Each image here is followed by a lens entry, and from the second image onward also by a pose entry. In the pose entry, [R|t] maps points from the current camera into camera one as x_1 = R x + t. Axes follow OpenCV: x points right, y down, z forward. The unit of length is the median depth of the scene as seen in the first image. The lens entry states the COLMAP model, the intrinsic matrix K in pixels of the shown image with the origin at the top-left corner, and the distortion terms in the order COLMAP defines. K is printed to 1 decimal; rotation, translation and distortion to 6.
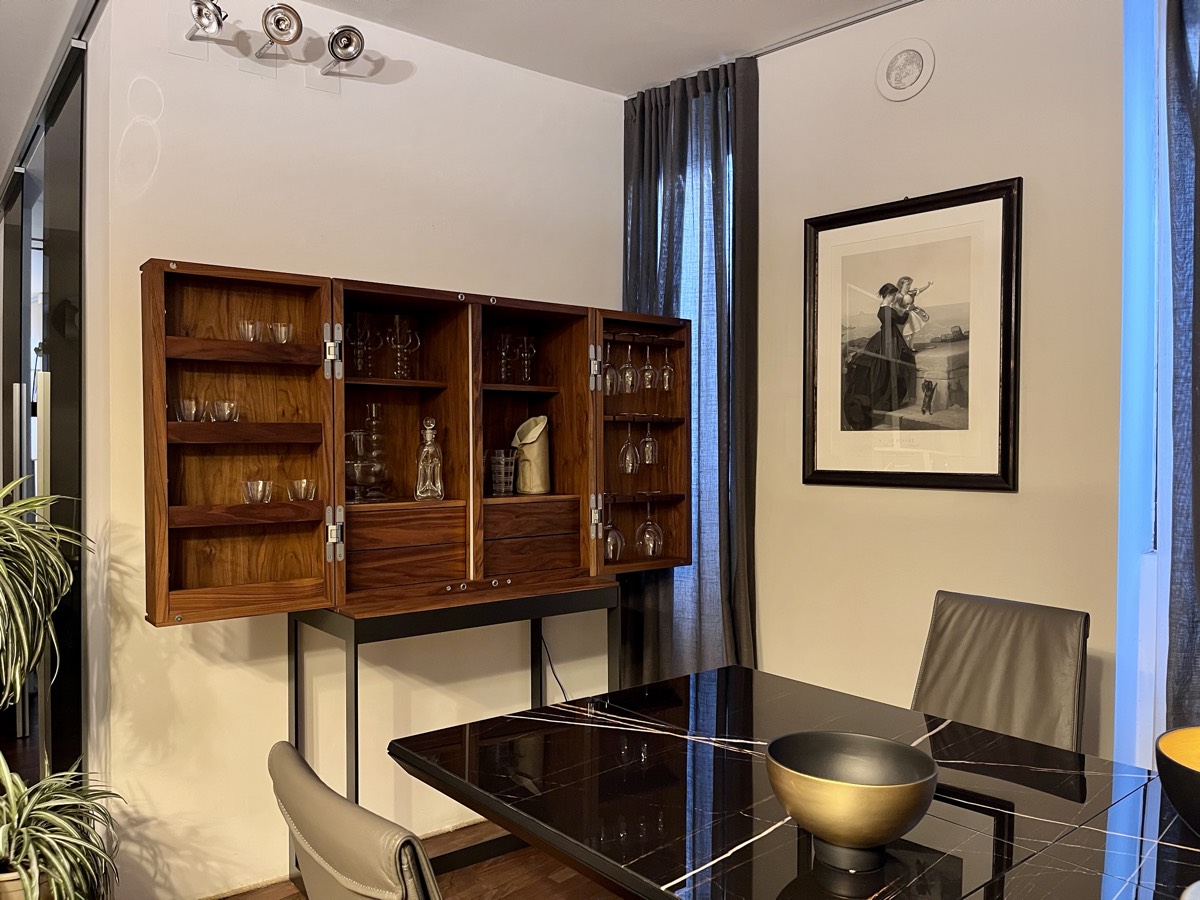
lens RADIAL K [[906.1, 0, 595.6], [0, 906.1, 452.8], [0, 0, 1]] dist [0.068179, -0.095936]
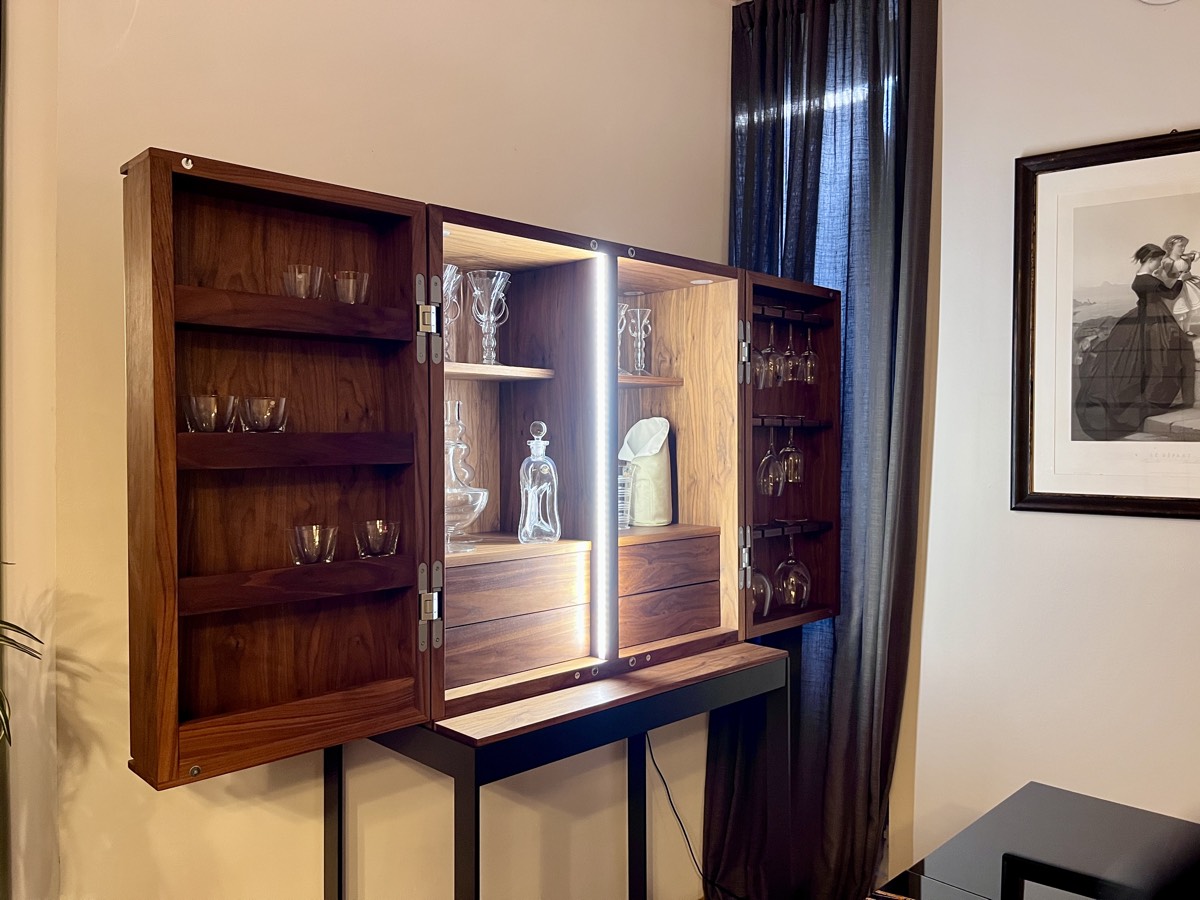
lens RADIAL K [[908.8, 0, 602.7], [0, 908.8, 446.8], [0, 0, 1]] dist [0.078777, -0.118852]
pose [[0.992946, 0.001308, 0.118557, -0.219803], [-0.001535, 0.999997, 0.001828, -0.021668], [-0.118555, -0.001997, 0.992946, 0.319141]]
